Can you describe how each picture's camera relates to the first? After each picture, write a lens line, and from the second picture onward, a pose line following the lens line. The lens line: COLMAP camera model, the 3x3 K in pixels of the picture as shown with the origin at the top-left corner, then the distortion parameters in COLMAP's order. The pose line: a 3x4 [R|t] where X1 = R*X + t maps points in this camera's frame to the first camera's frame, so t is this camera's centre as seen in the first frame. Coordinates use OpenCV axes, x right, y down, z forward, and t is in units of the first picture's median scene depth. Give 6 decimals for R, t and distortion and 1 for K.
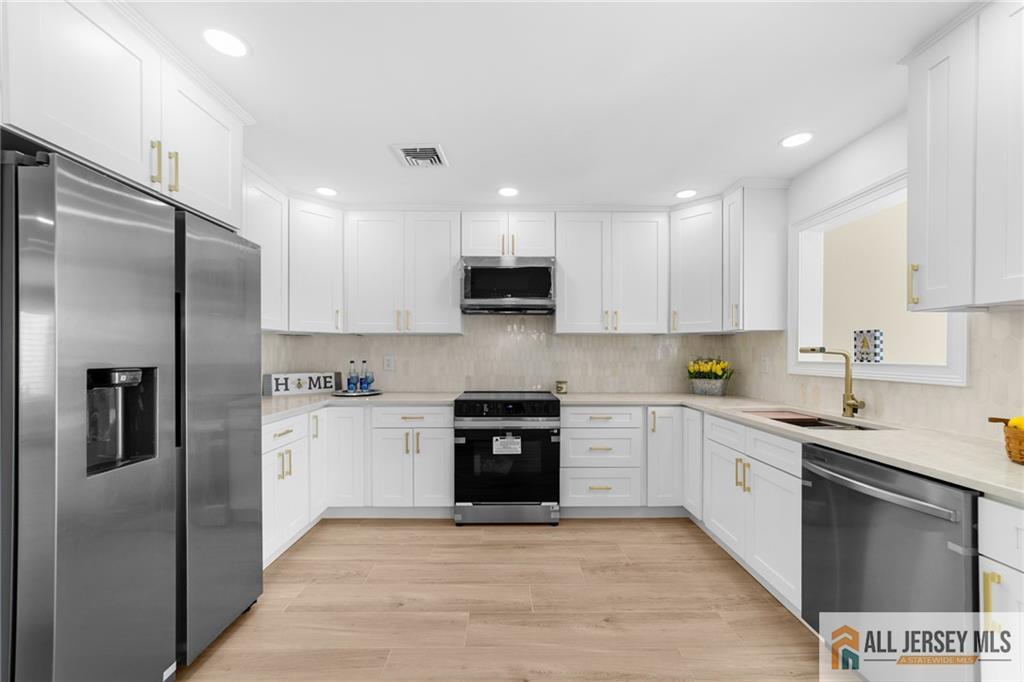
lens RADIAL K [[399.0, 0, 514.0], [0, 399.0, 354.3], [0, 0, 1]] dist [-0.002914, -0.000071]
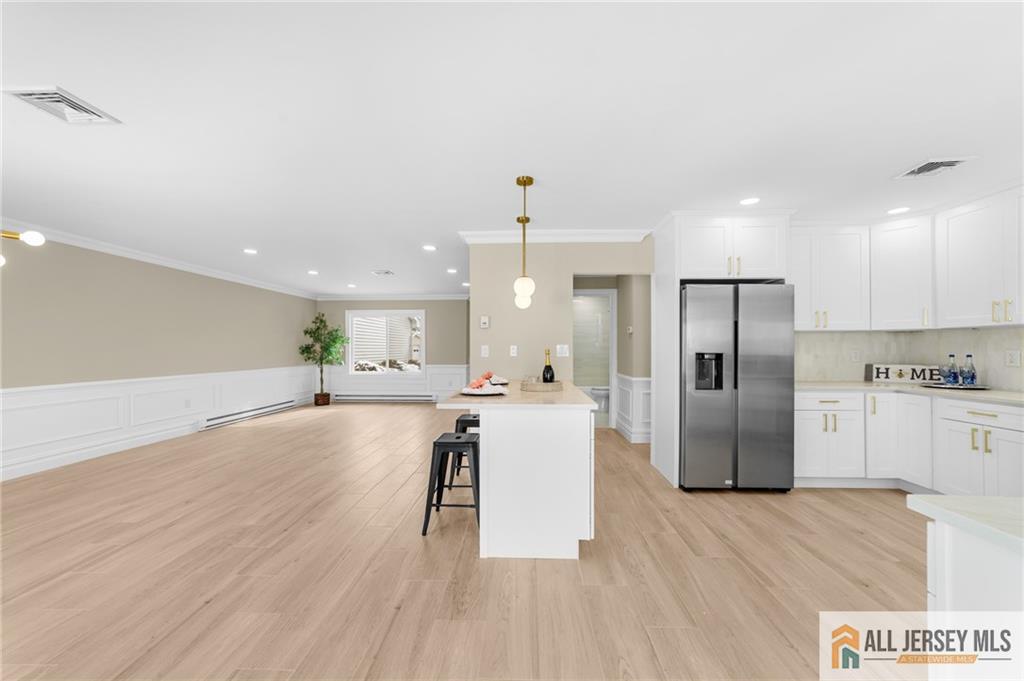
lens RADIAL K [[399.0, 0, 514.0], [0, 399.0, 353.8], [0, 0, 1]] dist [-0.002914, -0.000071]
pose [[-0.054292, 0.010392, -0.998471, 0.723739], [-0.000482, 0.999945, 0.010433, 0.004433], [0.998525, 0.001048, -0.054284, -0.067197]]
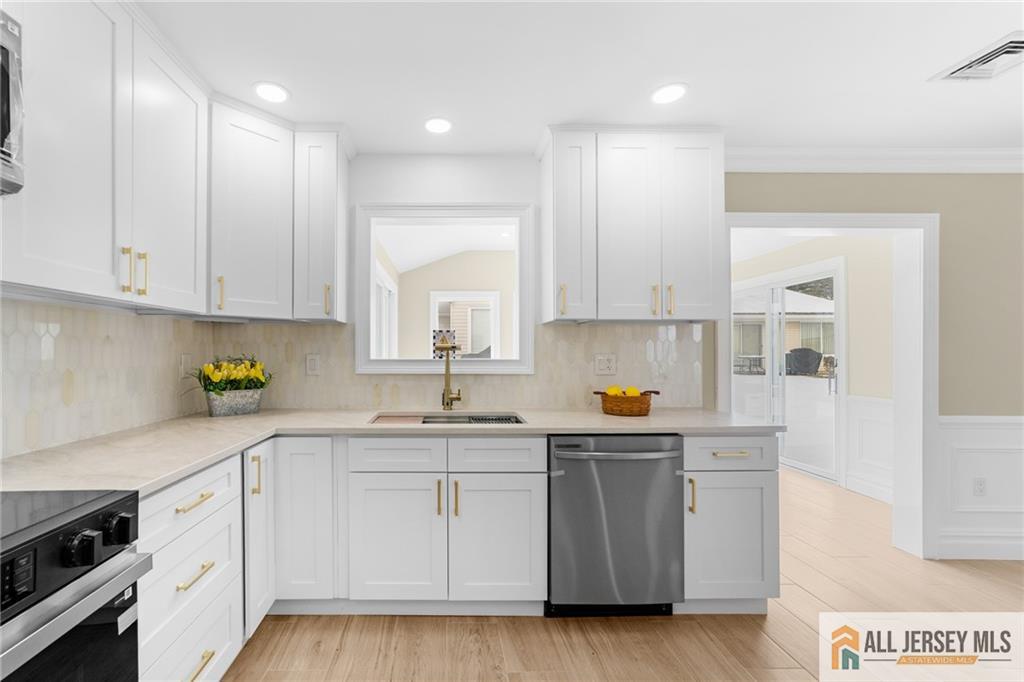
lens RADIAL K [[404.8, 0, 512.9], [0, 404.8, 350.5], [0, 0, 1]] dist [-0.009706, -0.000062]
pose [[0.008553, -0.000506, 0.999963, -0.179436], [0.000108, 1.000000, 0.000505, -0.002846], [-0.999963, 0.000104, 0.008553, 0.579479]]
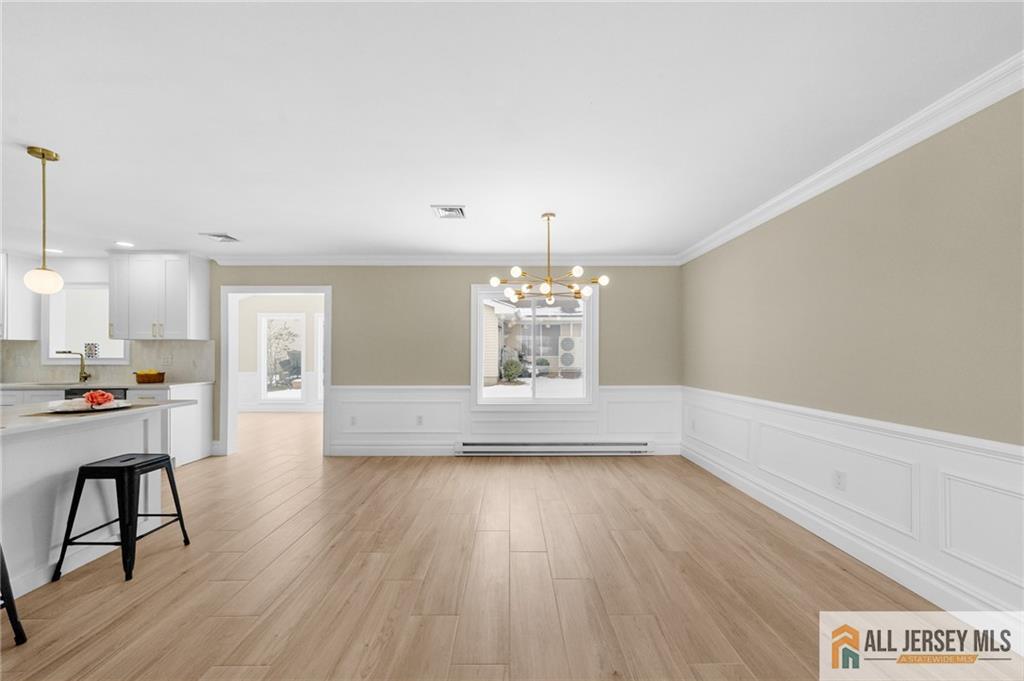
lens RADIAL K [[406.4, 0, 516.9], [0, 406.4, 354.1], [0, 0, 1]] dist [0.002880, 0.000167]
pose [[0.008665, 0.000086, 0.999962, -1.013064], [0.000354, 1.000000, -0.000089, 0.001025], [-0.999962, 0.000354, 0.008665, -1.034138]]
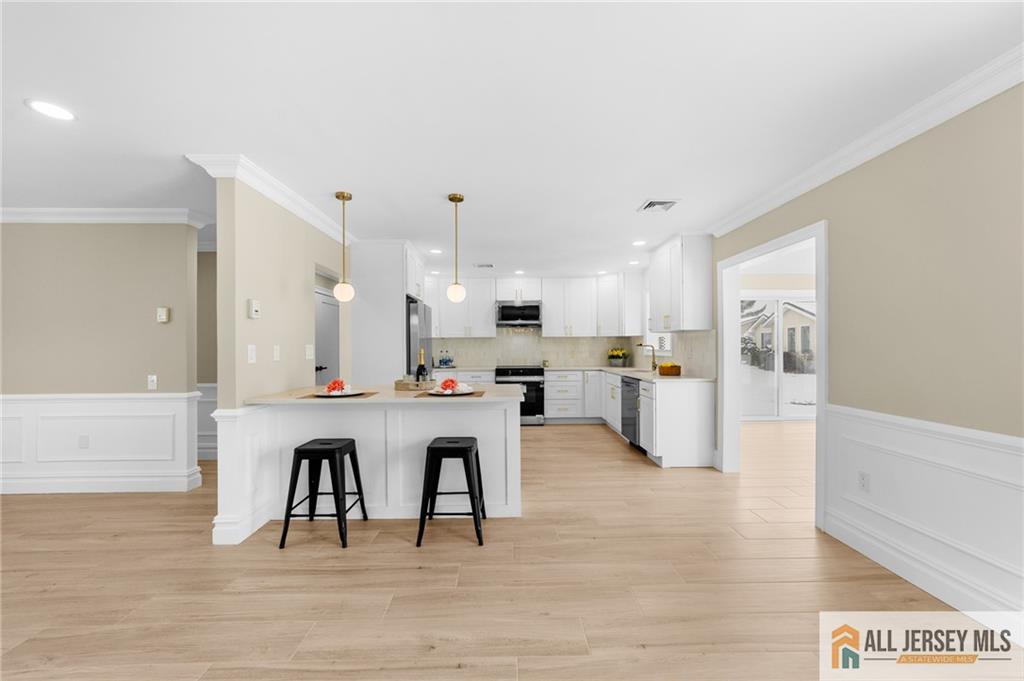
lens RADIAL K [[404.8, 0, 512.9], [0, 404.8, 350.0], [0, 0, 1]] dist [-0.009706, -0.000062]
pose [[0.999915, -0.008008, 0.010298, -0.072182], [0.007936, 0.999944, 0.007032, -0.001558], [-0.010354, -0.006950, 0.999922, -1.150901]]
